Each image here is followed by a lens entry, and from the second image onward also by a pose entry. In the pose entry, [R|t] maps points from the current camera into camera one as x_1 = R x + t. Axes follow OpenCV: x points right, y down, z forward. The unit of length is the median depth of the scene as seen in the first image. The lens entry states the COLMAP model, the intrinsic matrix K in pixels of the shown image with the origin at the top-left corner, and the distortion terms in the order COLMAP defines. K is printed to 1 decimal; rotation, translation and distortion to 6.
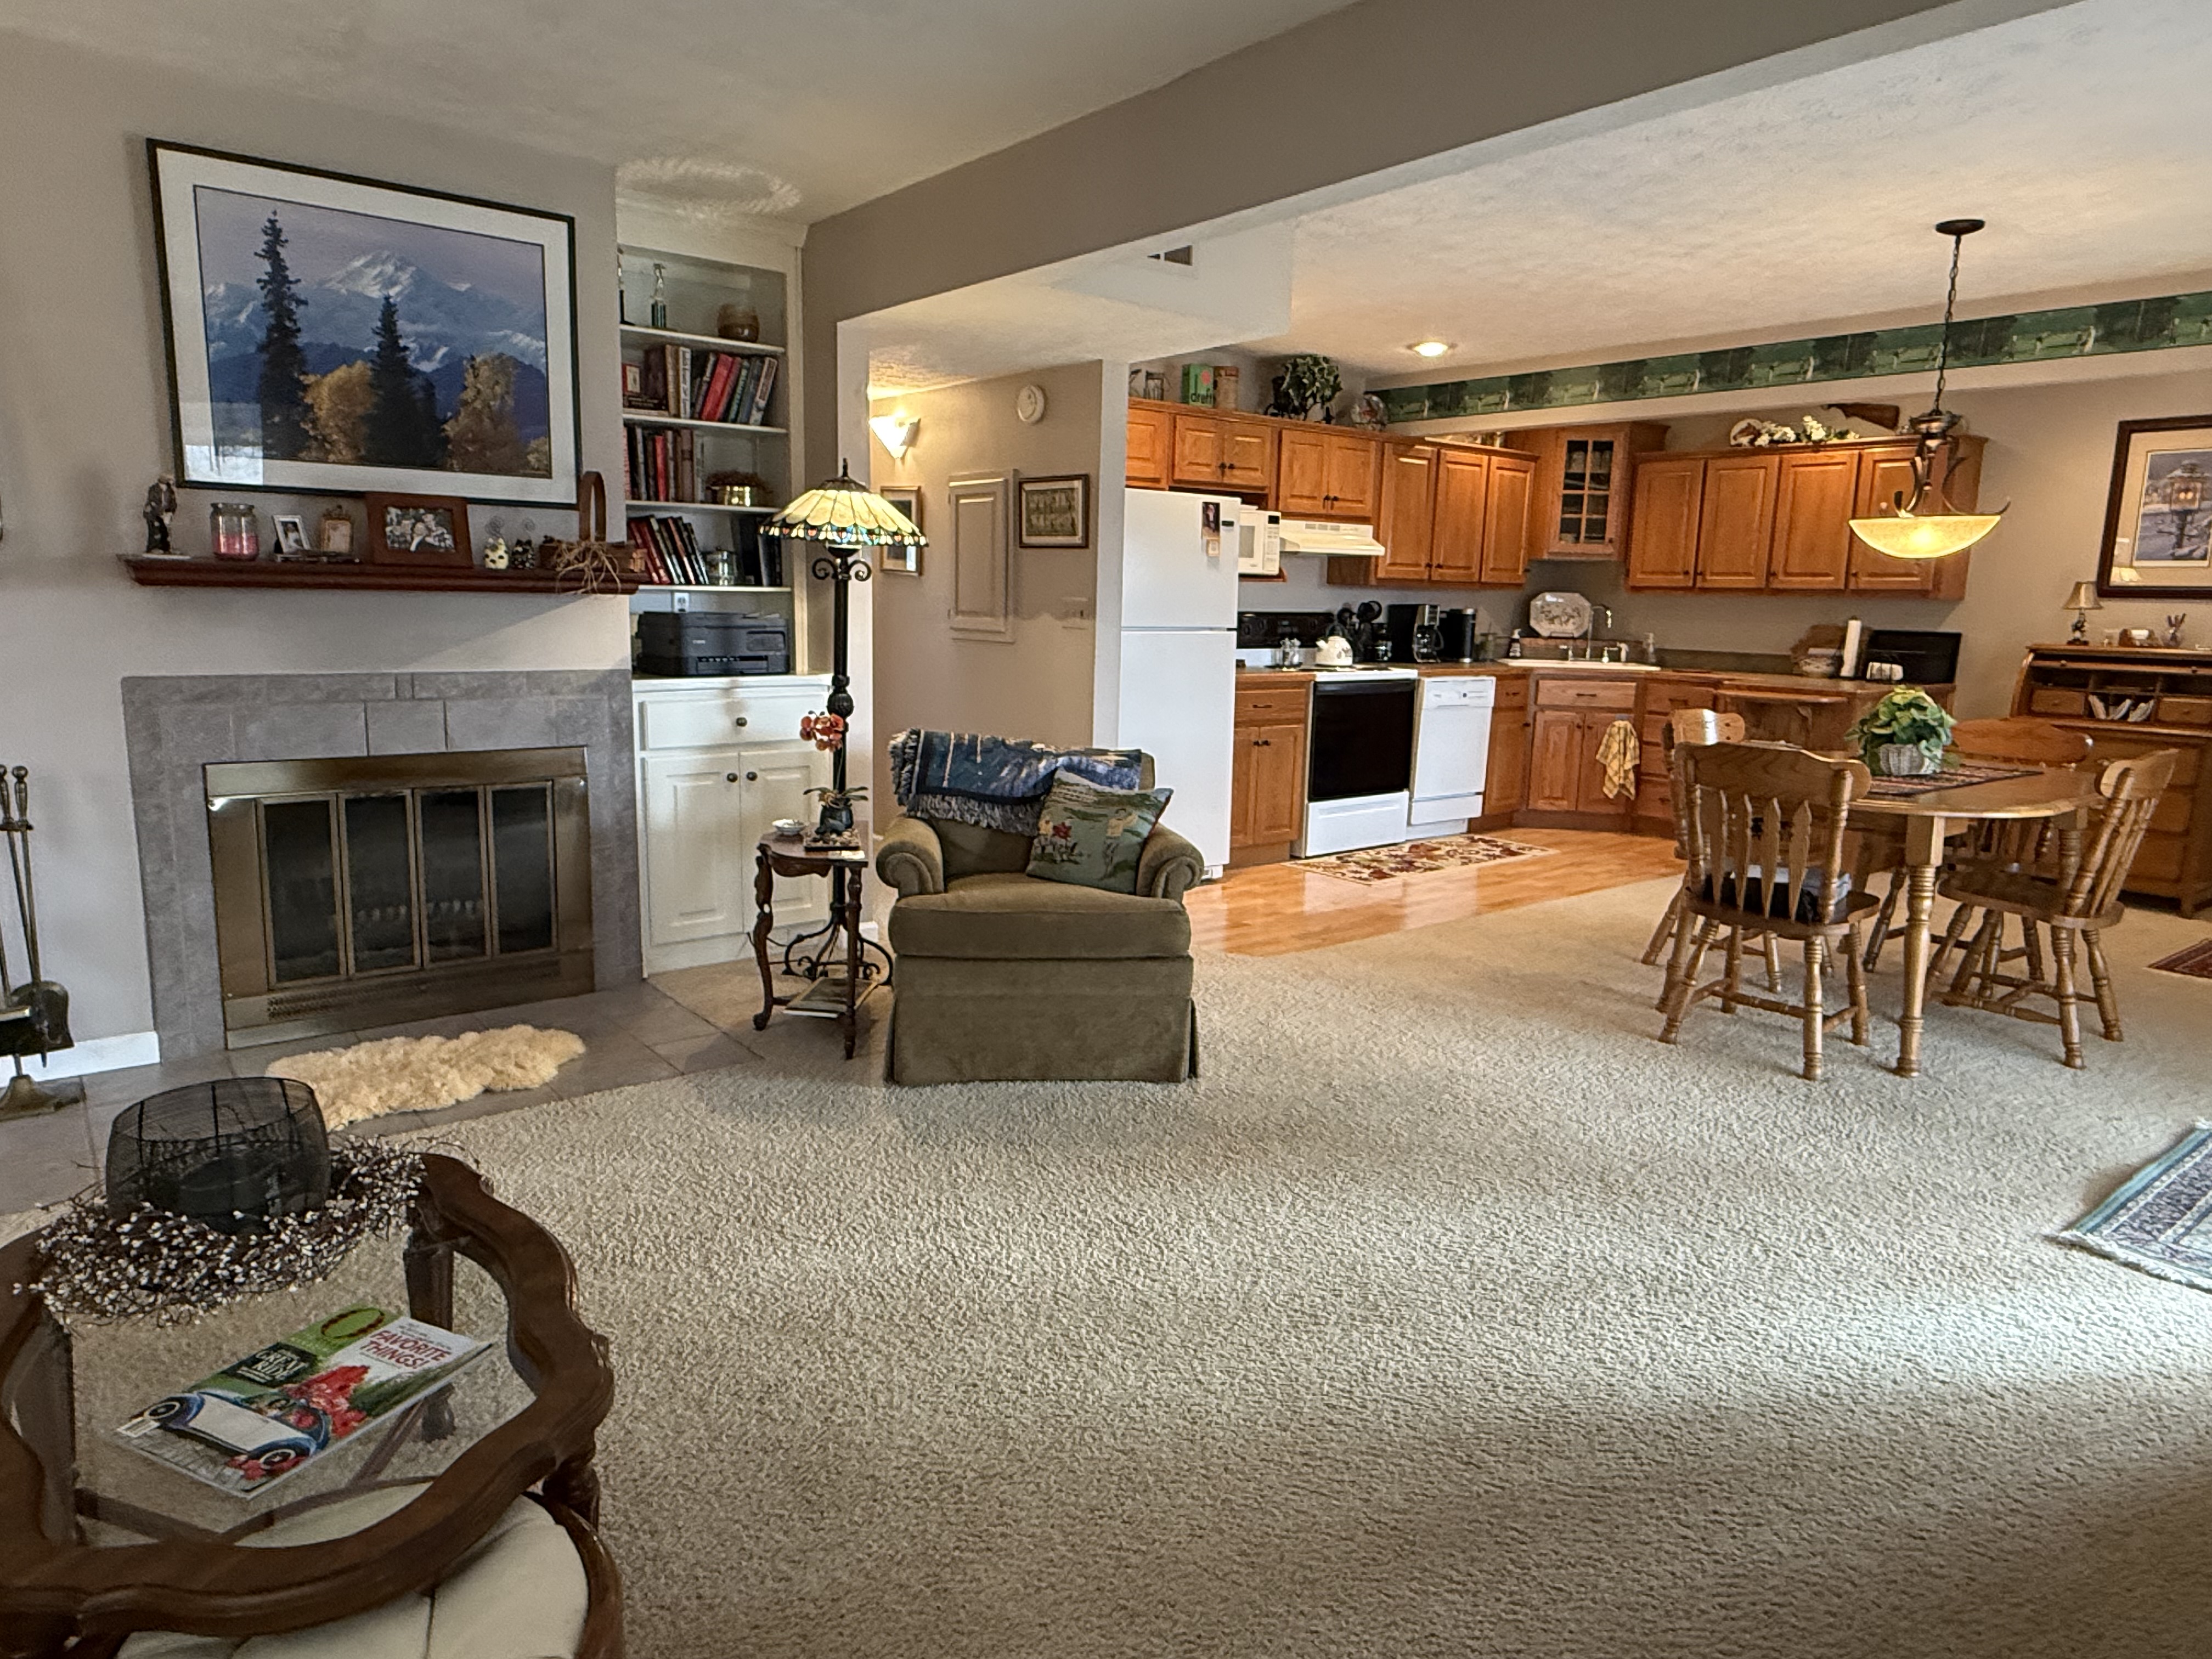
lens RADIAL K [[1360.0, 0, 1095.4], [0, 1360.0, 823.5], [0, 0, 1]] dist [-0.002180, 0.002898]
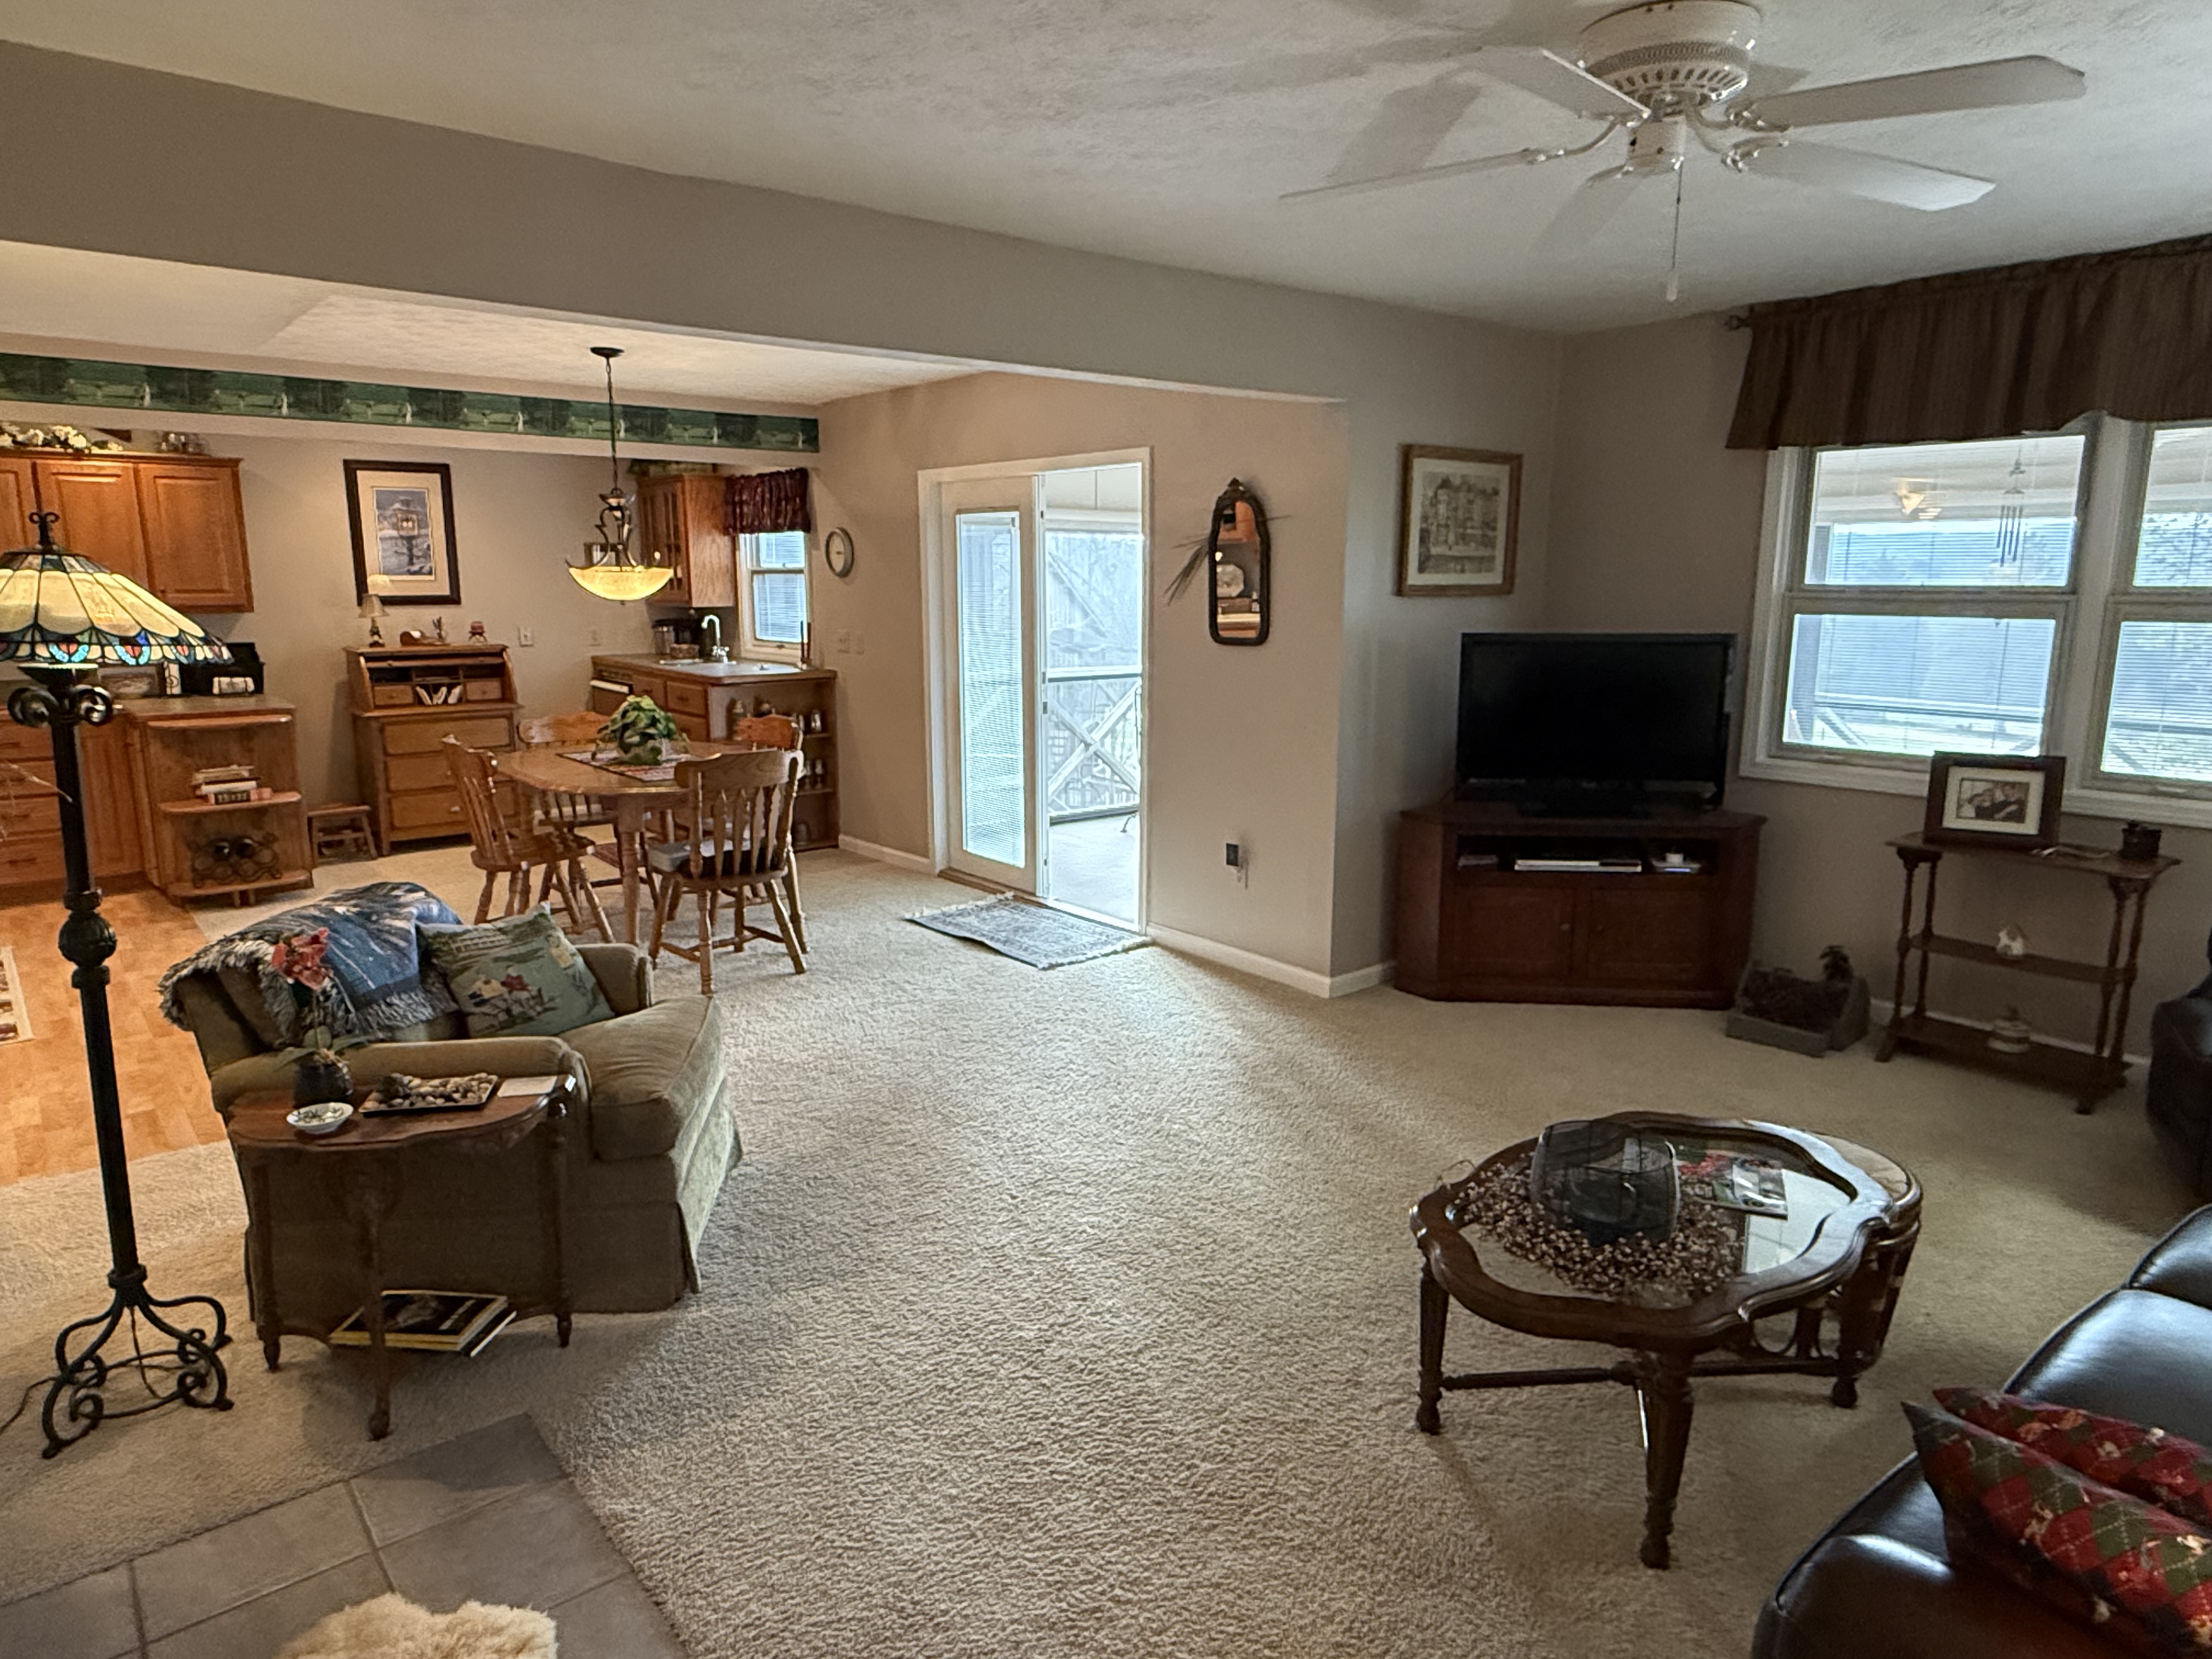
lens RADIAL K [[1360.0, 0, 1098.4], [0, 1360.0, 833.0], [0, 0, 1]] dist [-0.002180, 0.002898]
pose [[-0.019797, -0.212425, 0.976977, -0.447017], [0.166601, 0.962805, 0.212720, -0.108824], [-0.985826, 0.166977, 0.016330, 0.336692]]
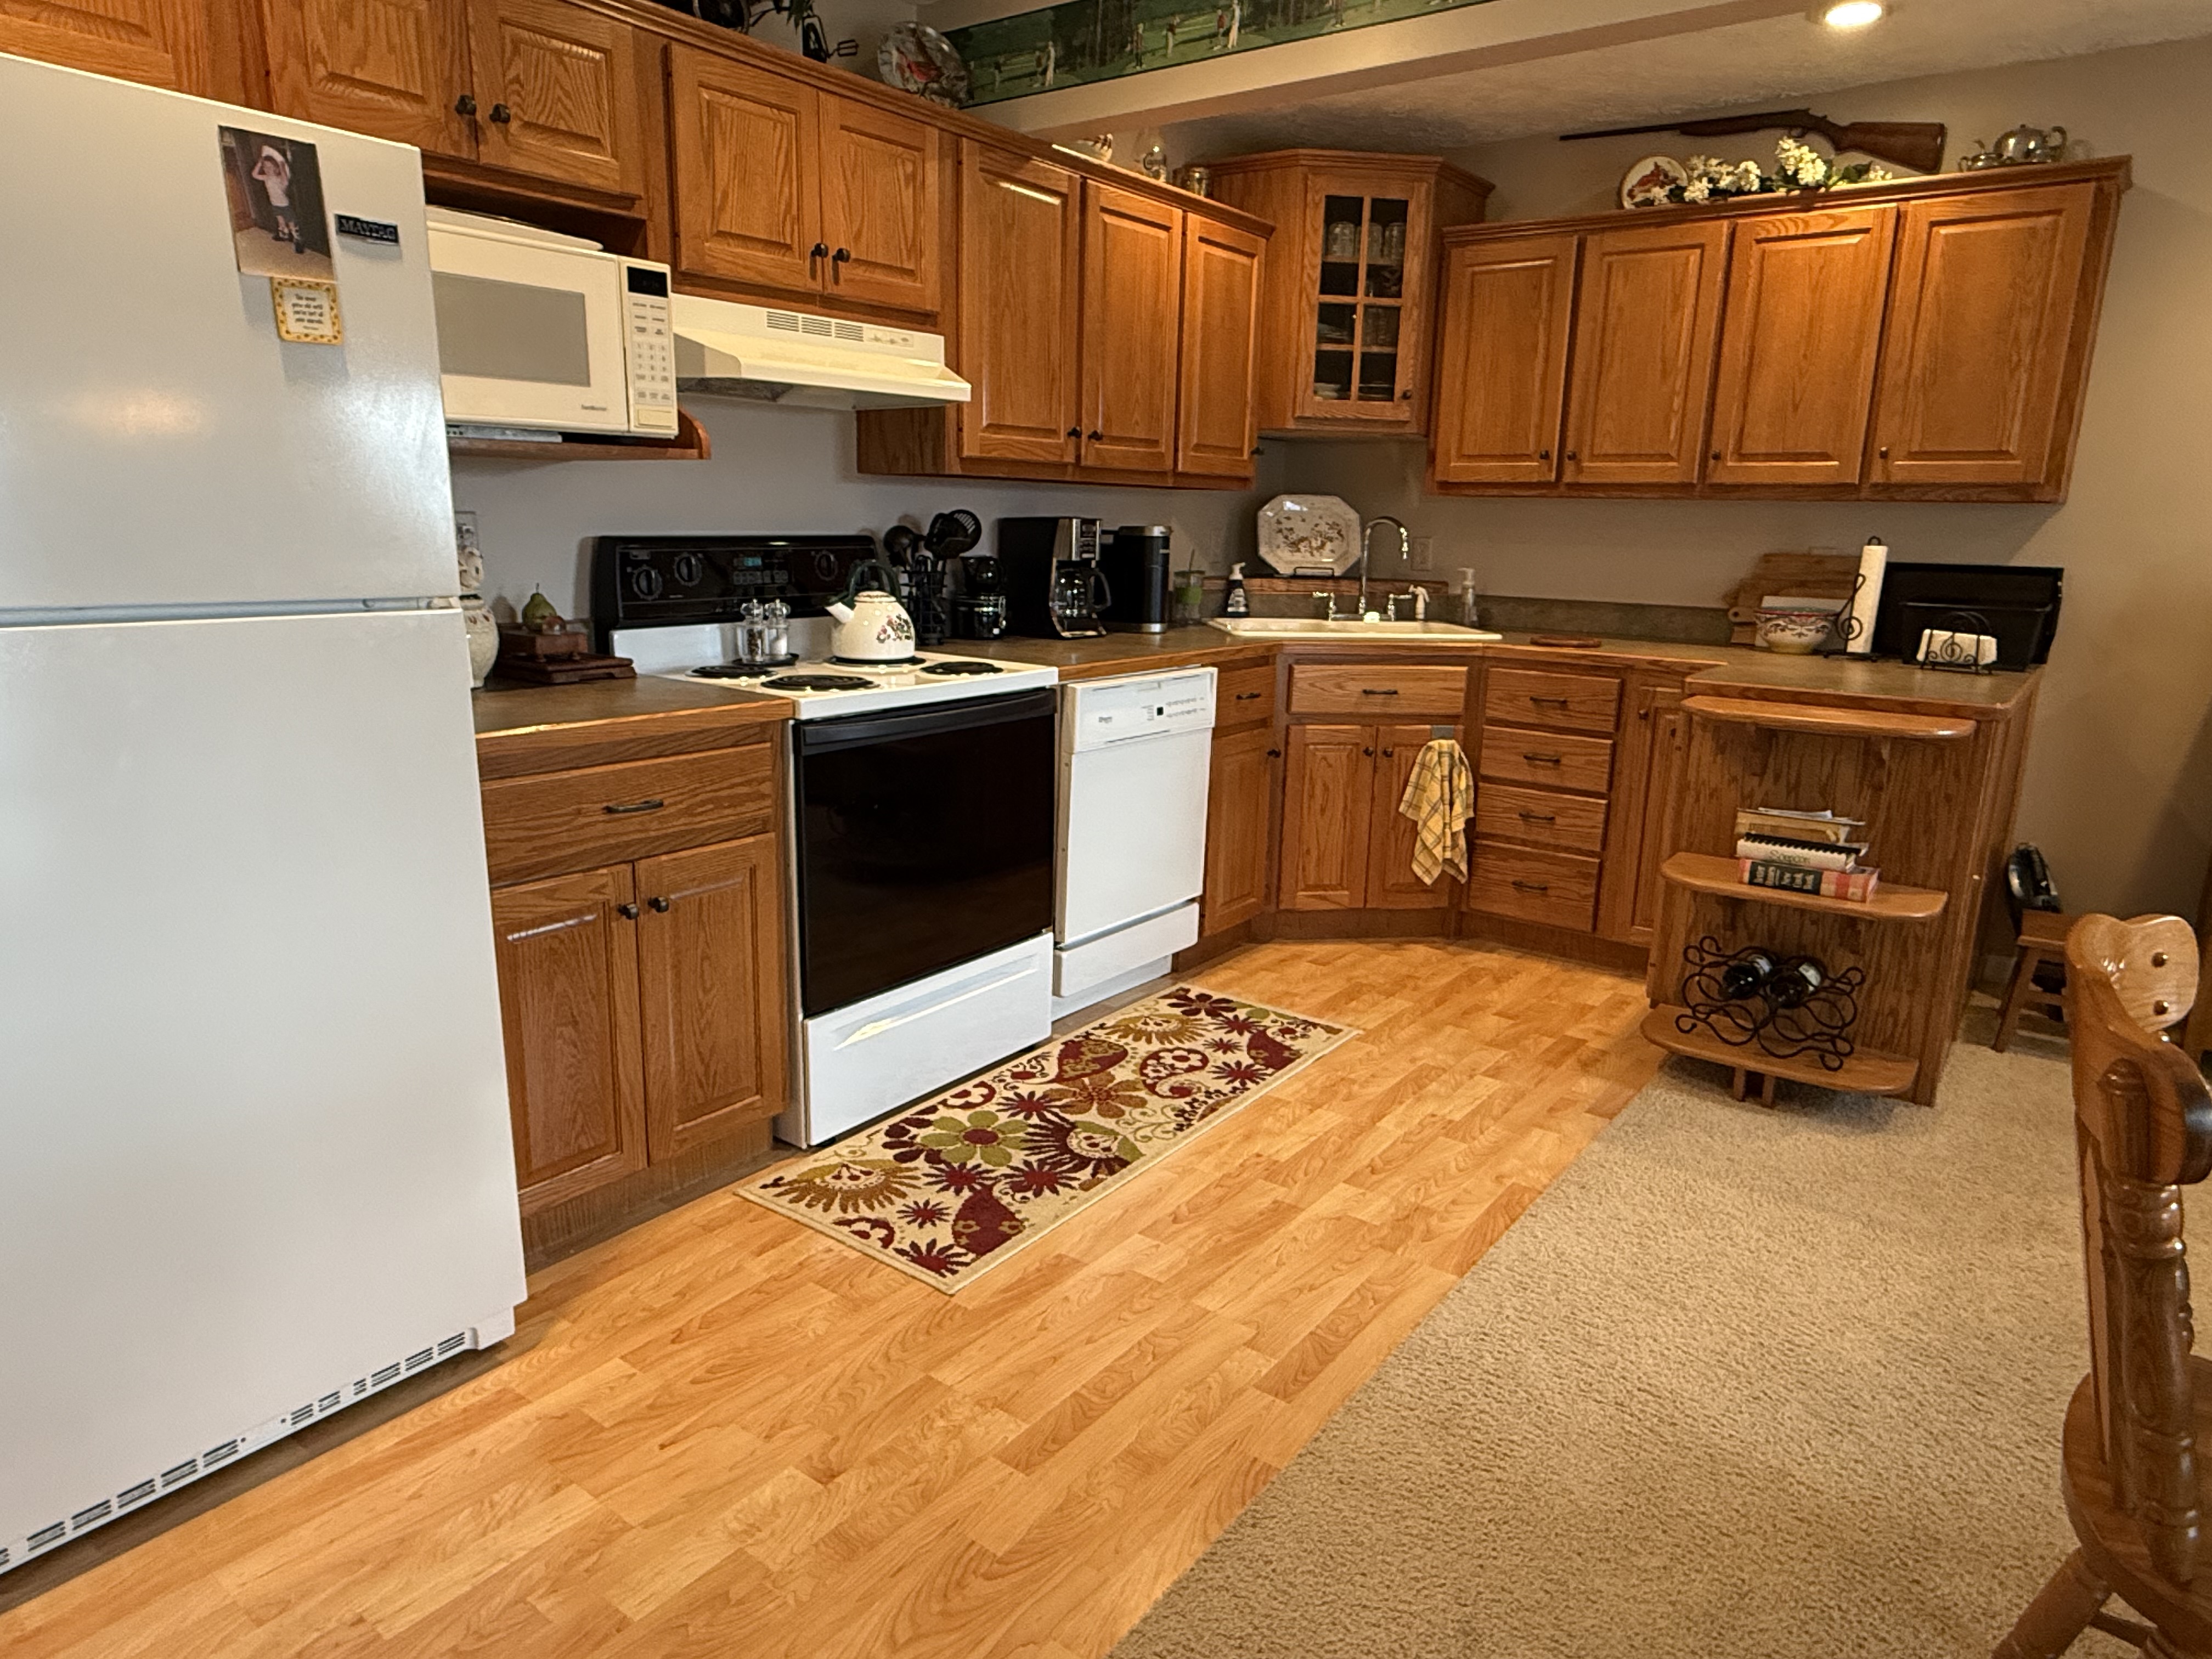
lens RADIAL K [[1360.0, 0, 1105.5], [0, 1360.0, 833.4], [0, 0, 1]] dist [-0.002180, 0.002898]
pose [[0.968584, -0.059722, 0.241409, 0.139524], [0.043406, 0.996434, 0.072351, -0.088970], [-0.244869, -0.059599, 0.967723, 0.556422]]
